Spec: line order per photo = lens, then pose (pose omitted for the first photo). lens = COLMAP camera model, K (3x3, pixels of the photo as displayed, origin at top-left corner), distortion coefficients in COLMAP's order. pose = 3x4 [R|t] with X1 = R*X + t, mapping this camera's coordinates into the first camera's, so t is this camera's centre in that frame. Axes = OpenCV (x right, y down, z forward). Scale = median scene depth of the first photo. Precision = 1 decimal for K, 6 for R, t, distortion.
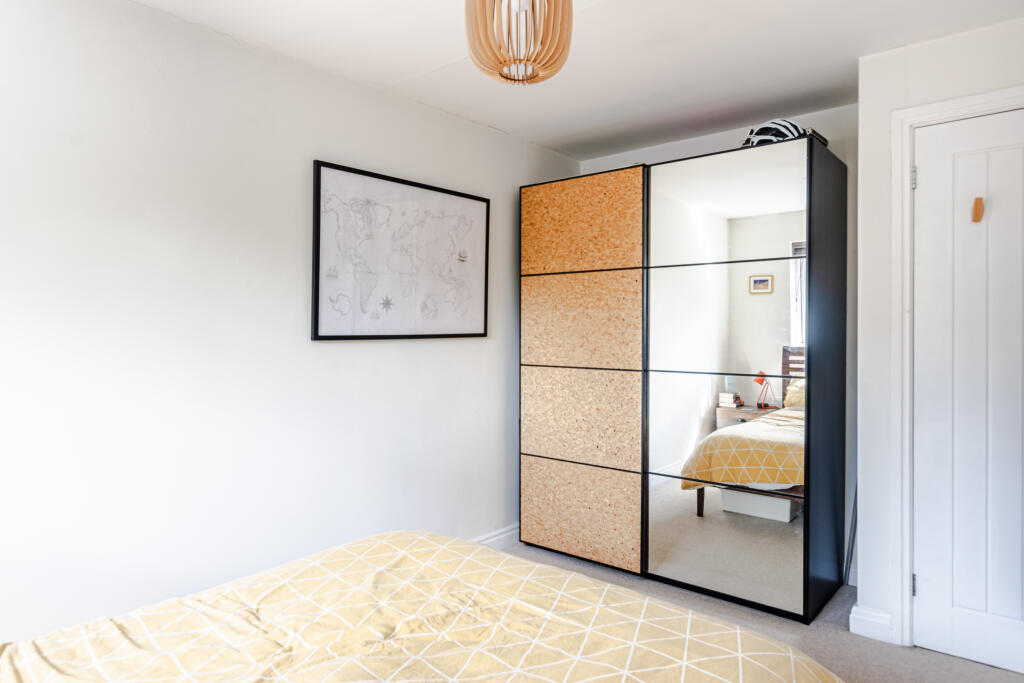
lens RADIAL K [[625.6, 0, 519.5], [0, 625.6, 339.3], [0, 0, 1]] dist [-0.004506, -0.000587]
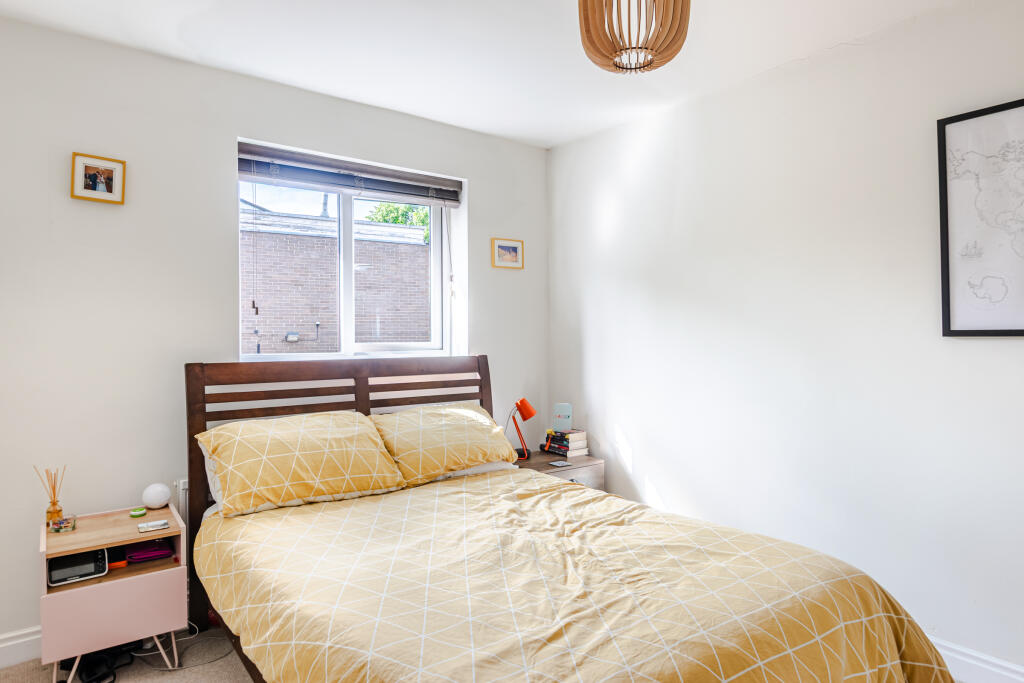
lens RADIAL K [[625.6, 0, 519.0], [0, 625.6, 335.9], [0, 0, 1]] dist [-0.004506, -0.000587]
pose [[-0.204121, 0.007000, -0.978921, 0.604349], [-0.009391, 0.999914, 0.009108, -0.000828], [0.978901, 0.011052, -0.204038, 0.622510]]
